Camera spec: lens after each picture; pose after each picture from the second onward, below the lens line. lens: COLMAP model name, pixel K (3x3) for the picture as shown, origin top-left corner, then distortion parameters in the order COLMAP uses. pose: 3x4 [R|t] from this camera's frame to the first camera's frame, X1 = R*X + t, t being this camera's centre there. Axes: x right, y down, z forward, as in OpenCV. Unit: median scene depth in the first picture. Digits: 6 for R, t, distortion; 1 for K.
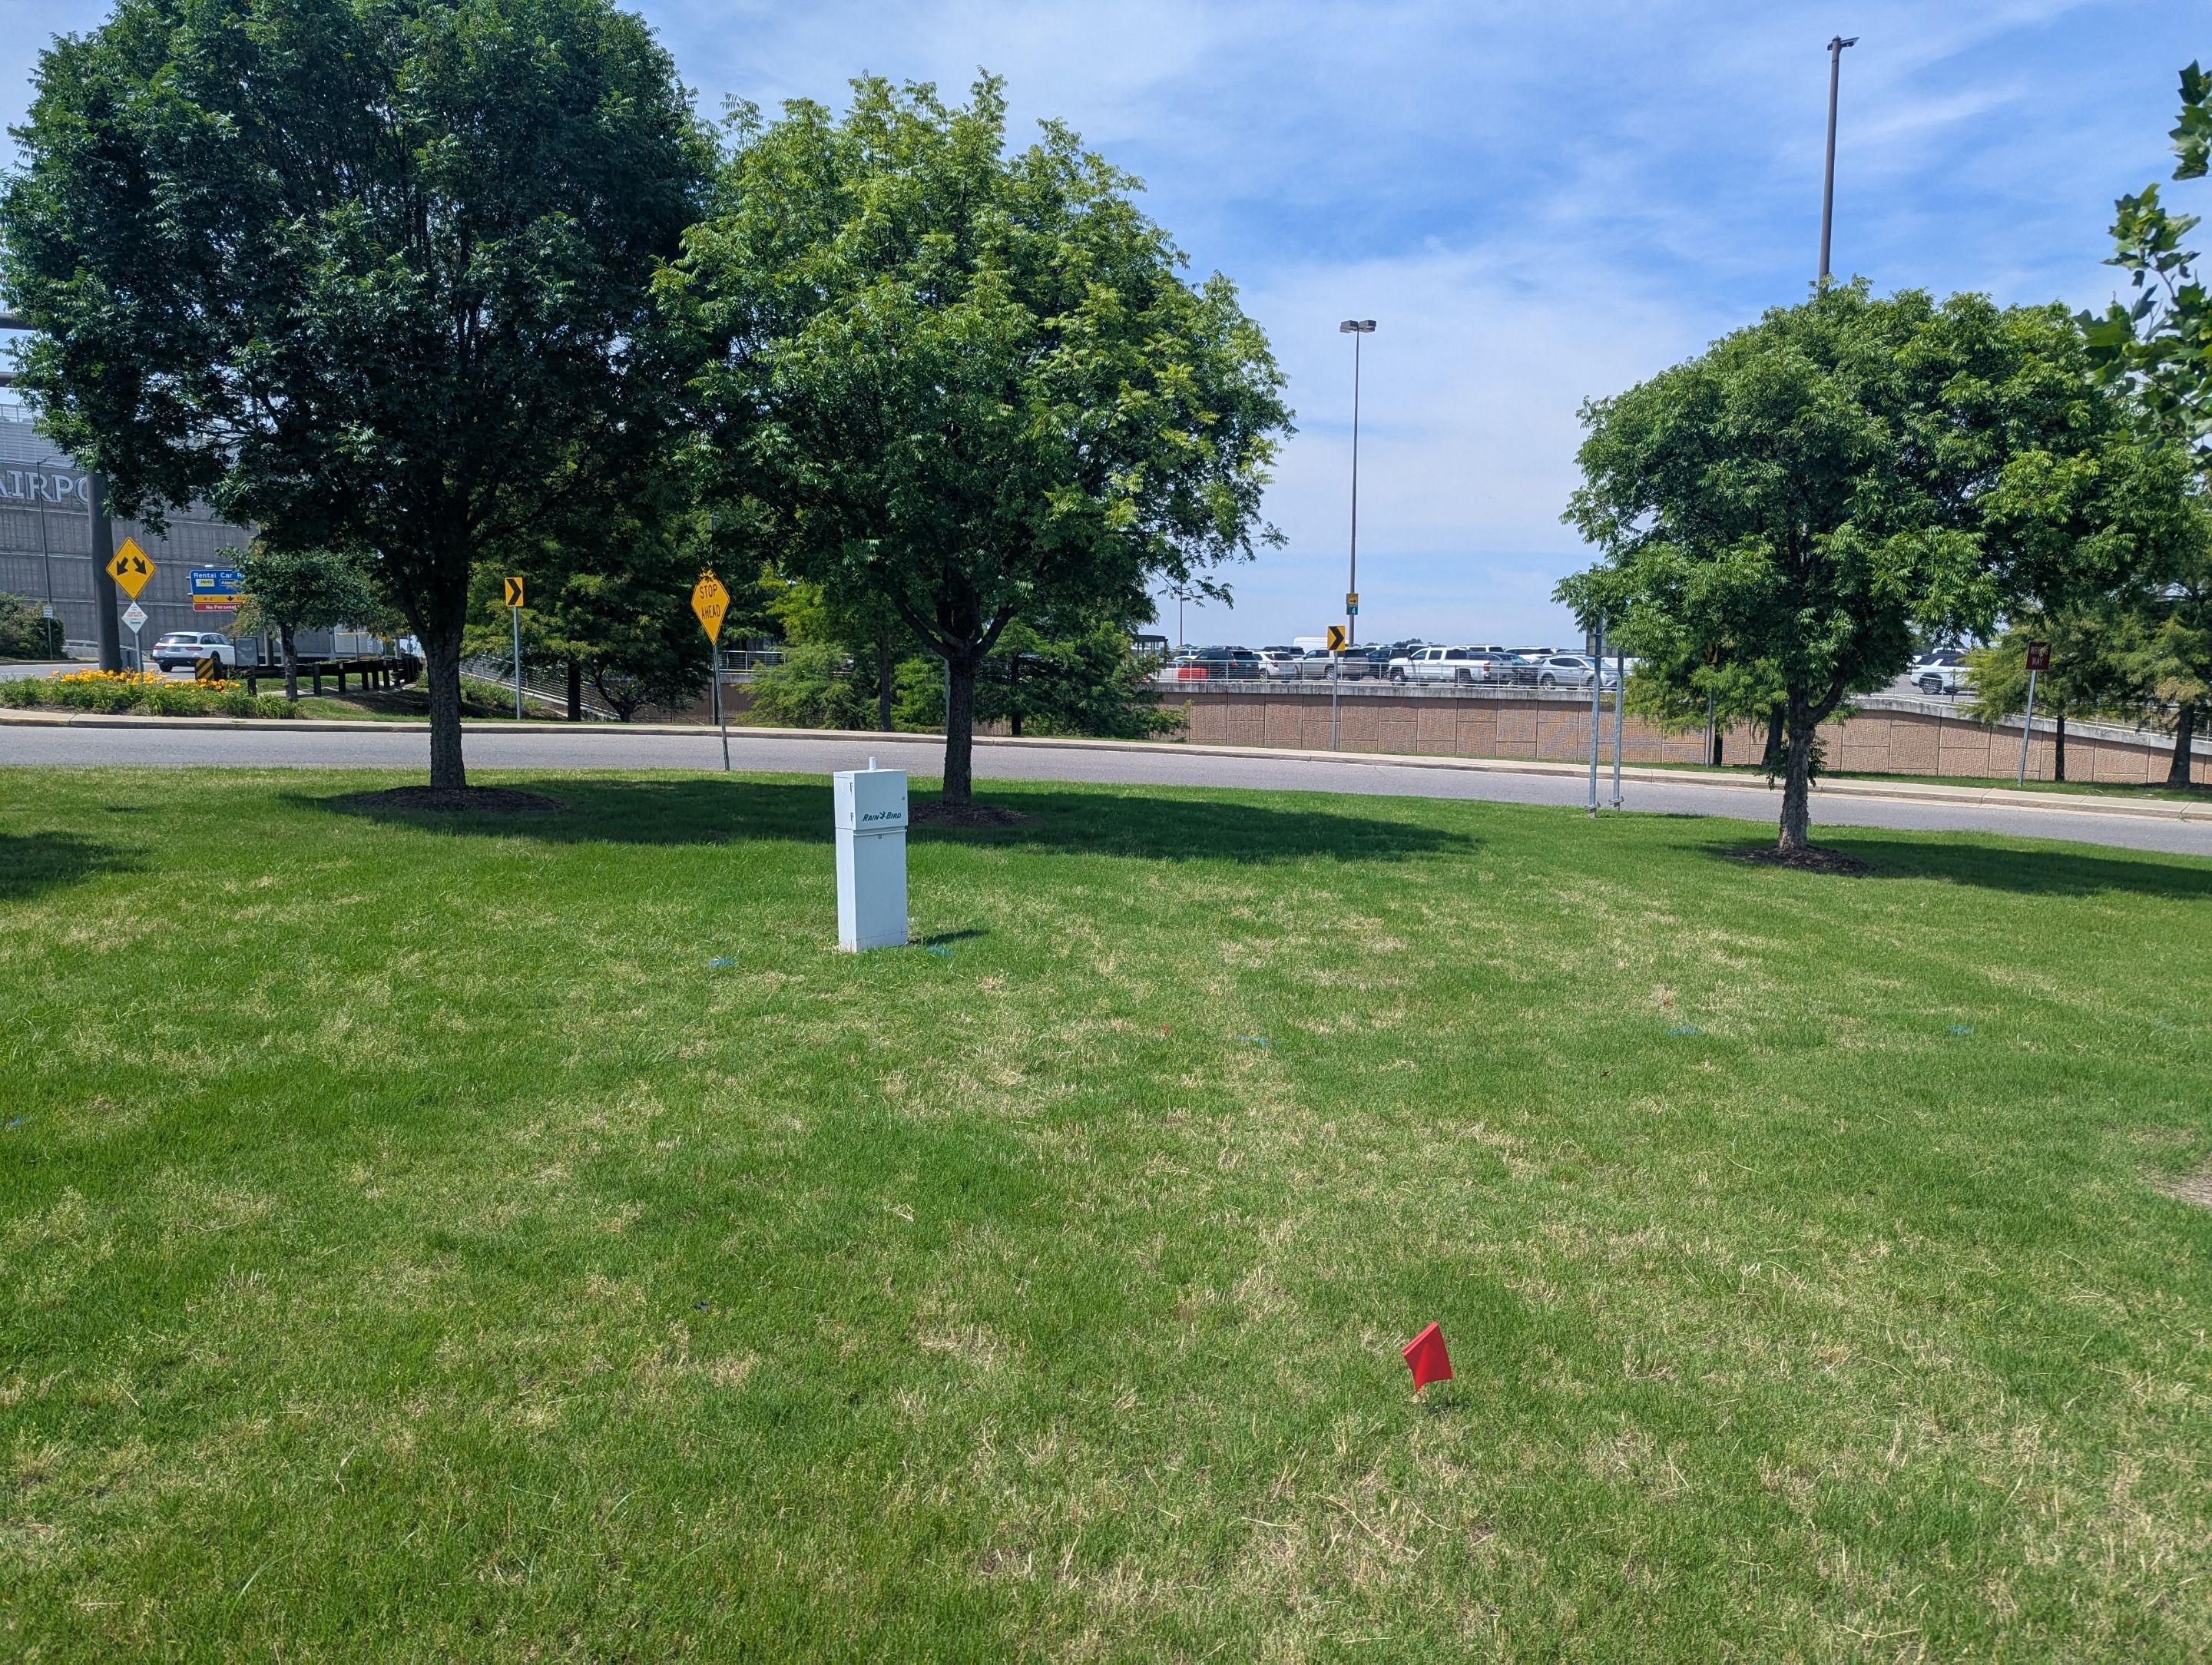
lens RADIAL K [[1568.0, 0, 1182.2], [0, 1568.0, 907.5], [0, 0, 1]] dist [0.006541, -0.014837]
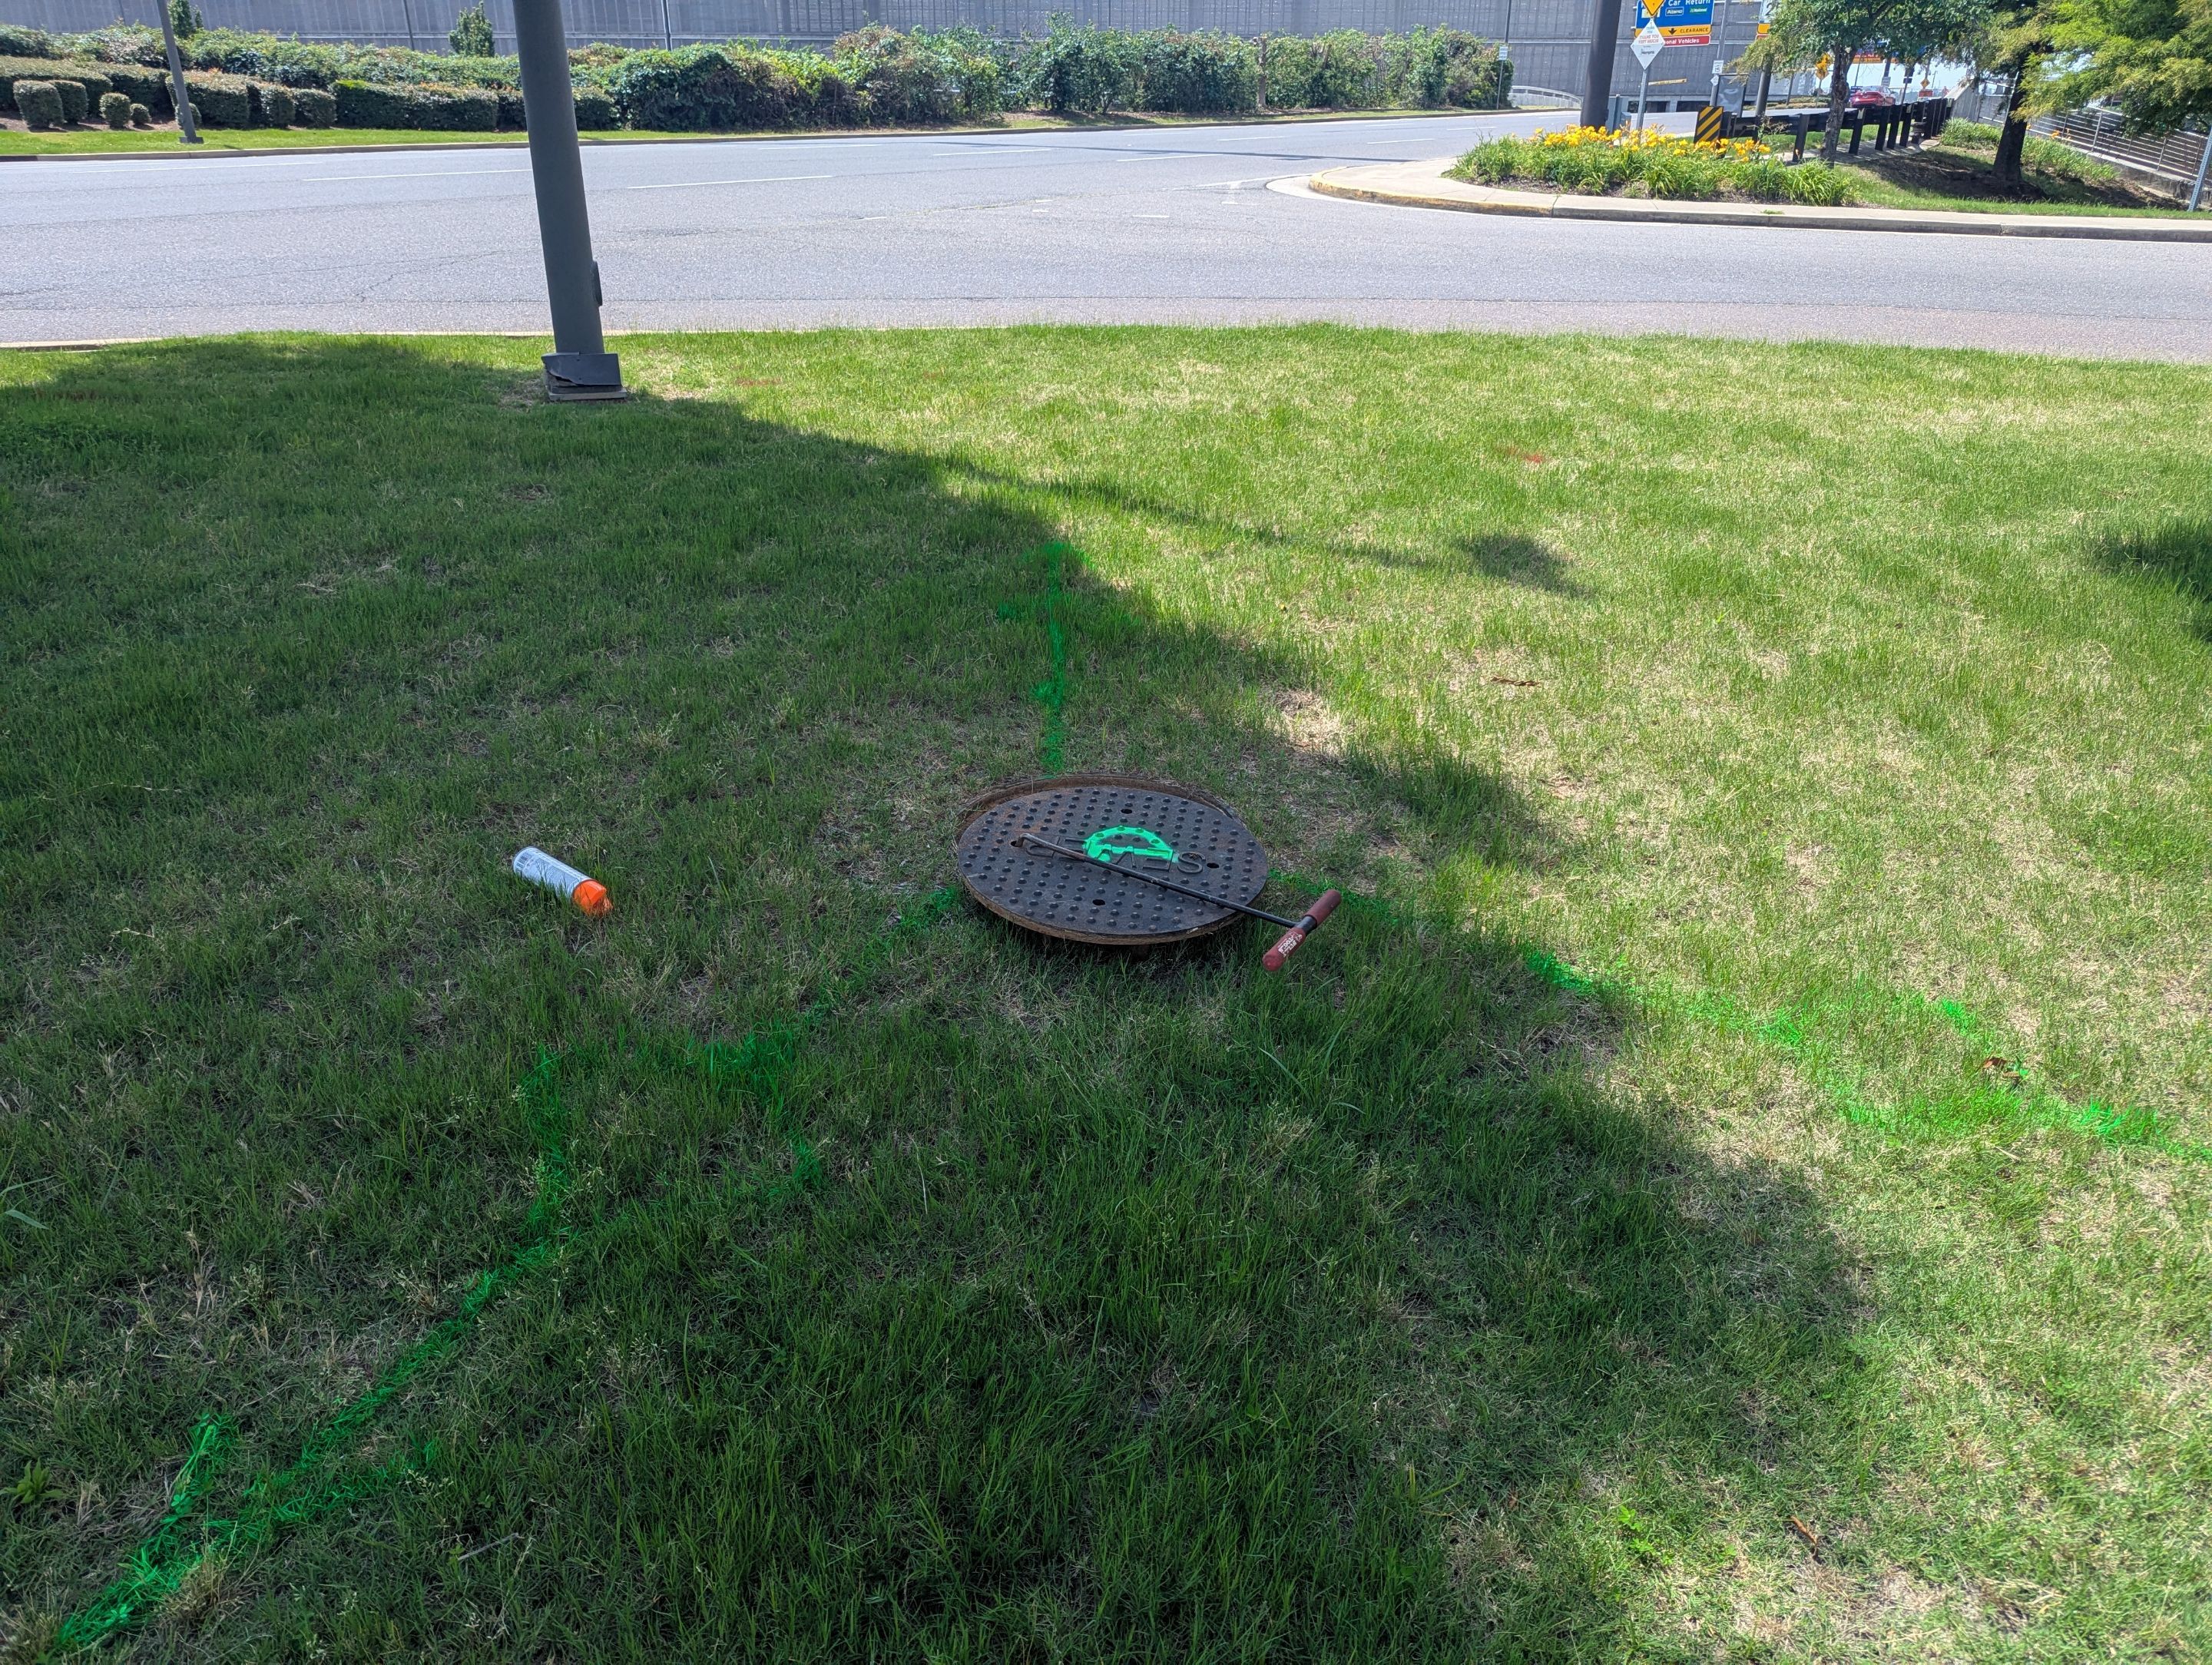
lens RADIAL K [[1604.1, 0, 1110.1], [0, 1604.1, 843.0], [0, 0, 1]] dist [0.065319, -0.059562]
pose [[0.680181, 0.292087, -0.672338, -0.320862], [-0.101924, 0.945961, 0.307845, -0.062805], [0.725924, -0.140863, 0.673196, 0.383791]]
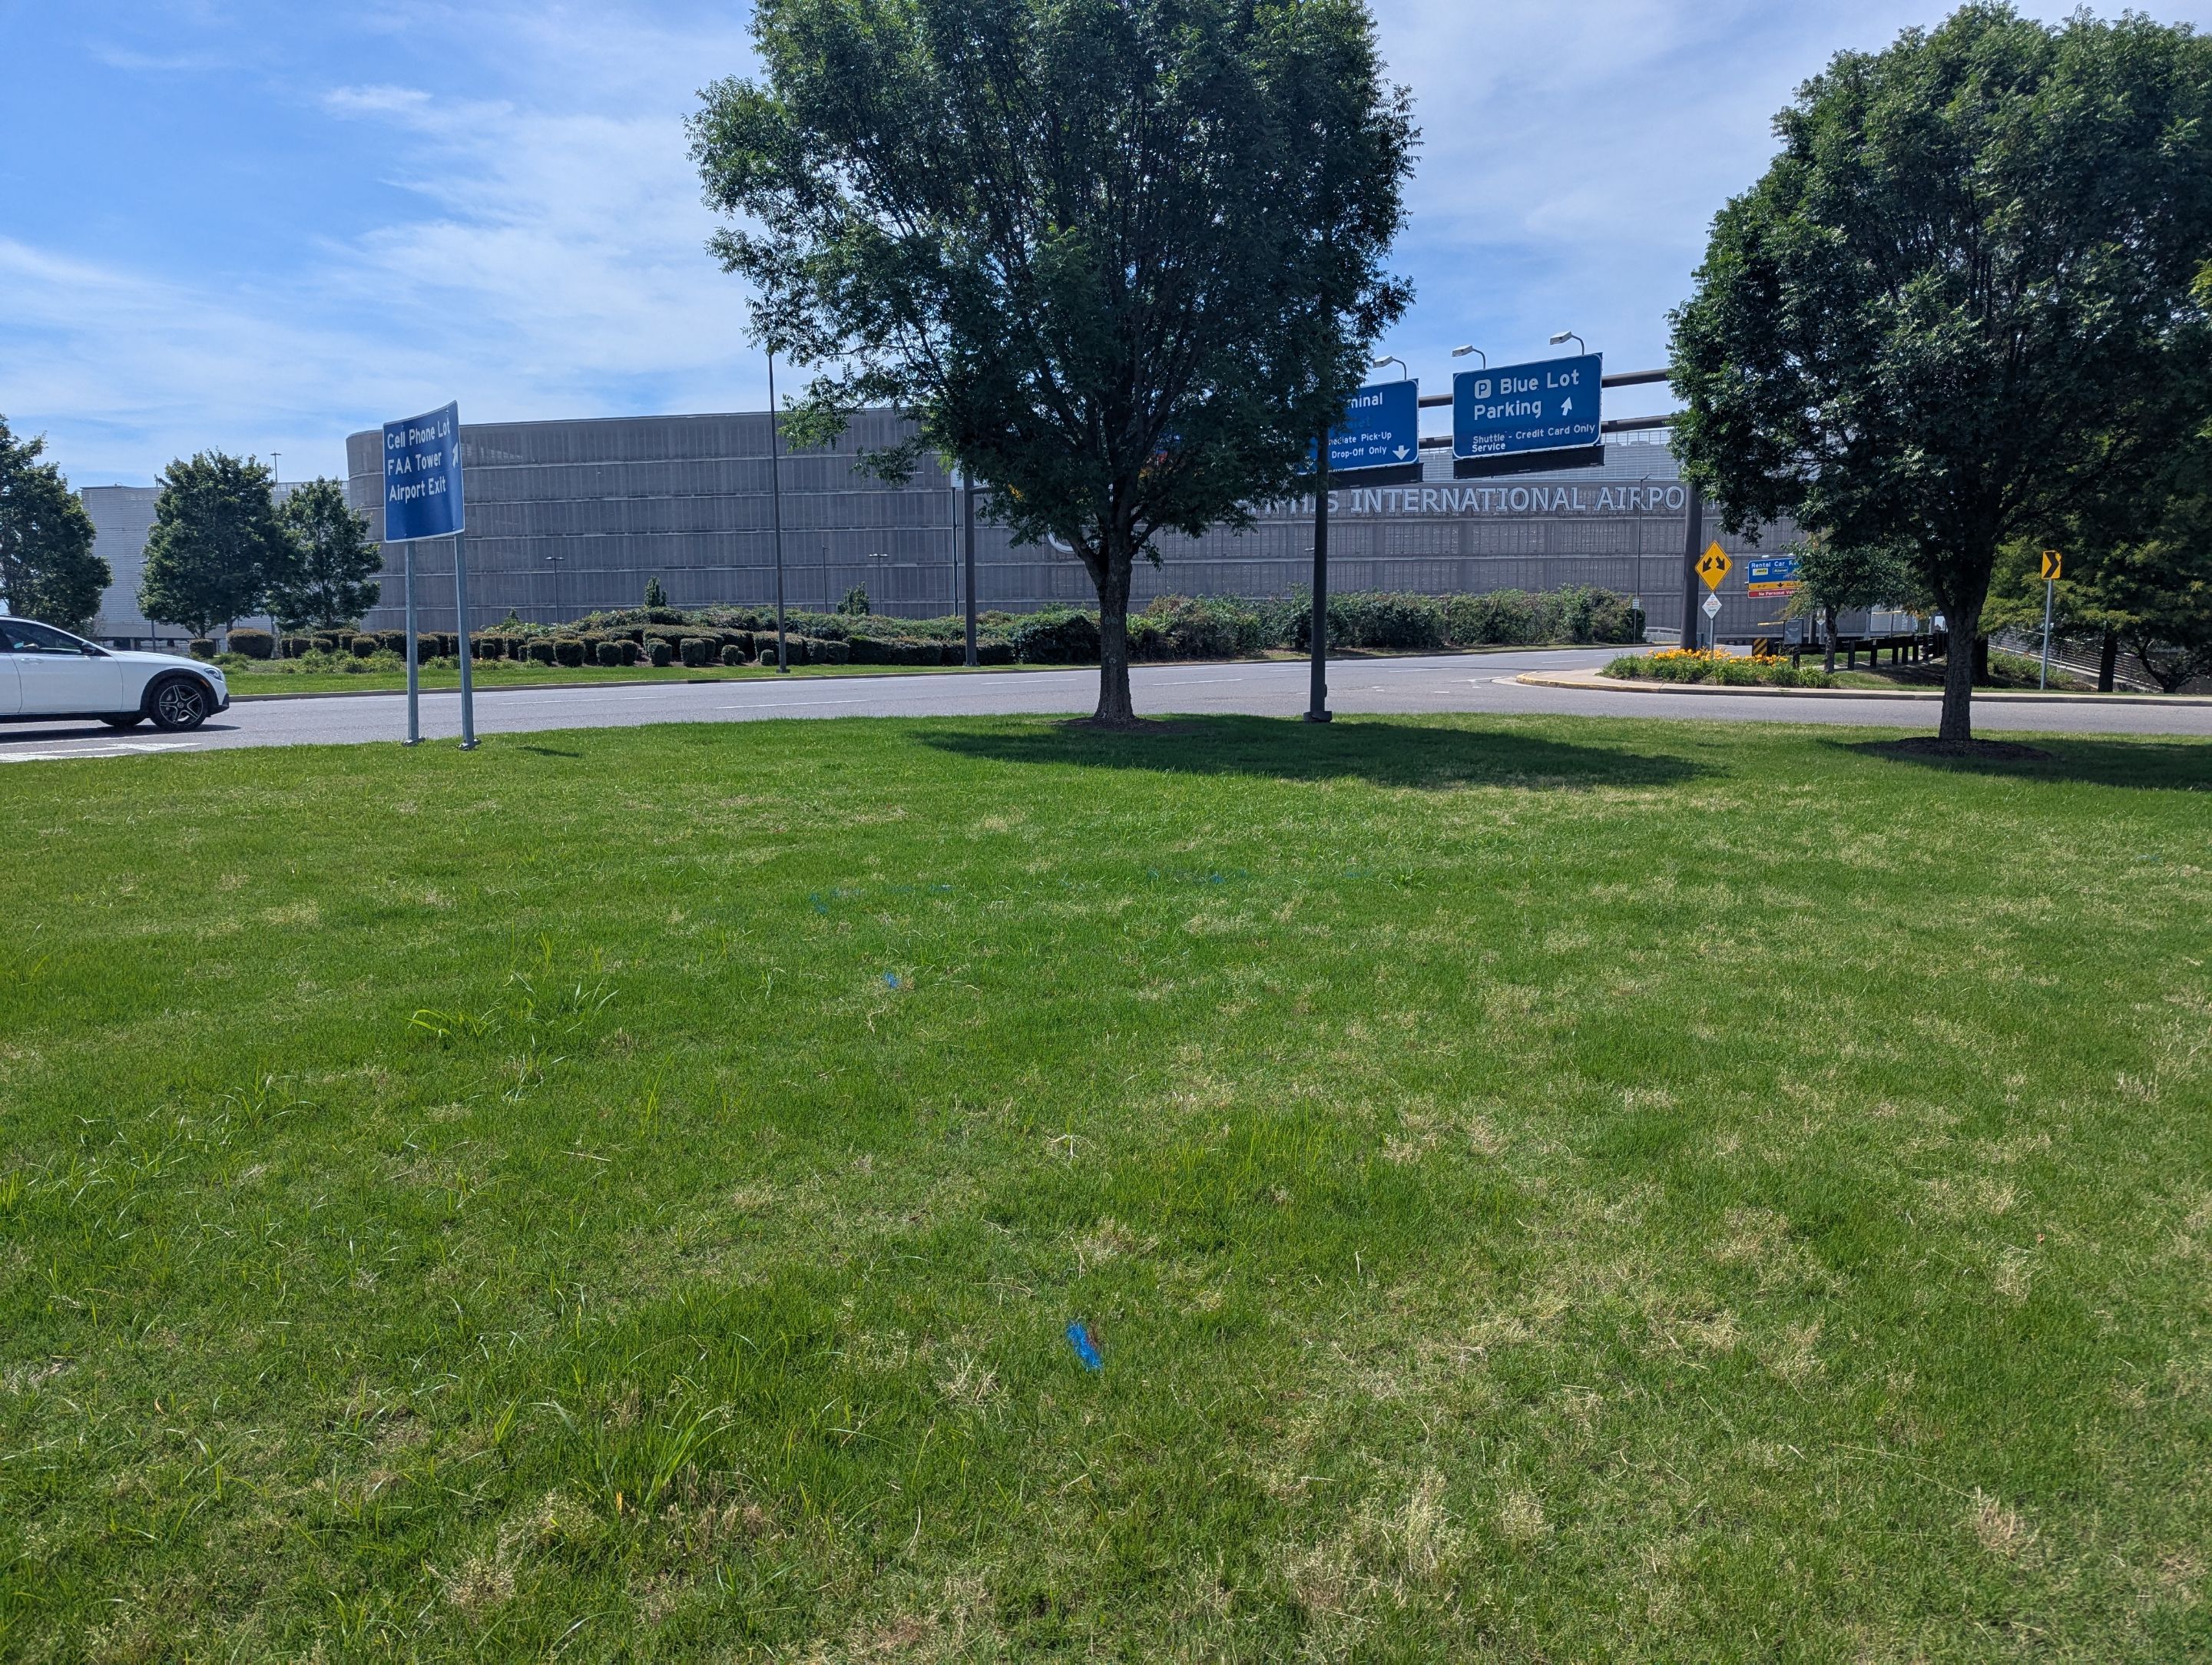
lens RADIAL K [[1604.1, 0, 1110.1], [0, 1604.1, 843.0], [0, 0, 1]] dist [0.065319, -0.059562]
pose [[0.602547, 0.077026, -0.794358, 0.094656], [-0.101613, 0.994635, 0.019370, 0.031745], [0.791588, 0.069046, 0.607141, -0.178638]]
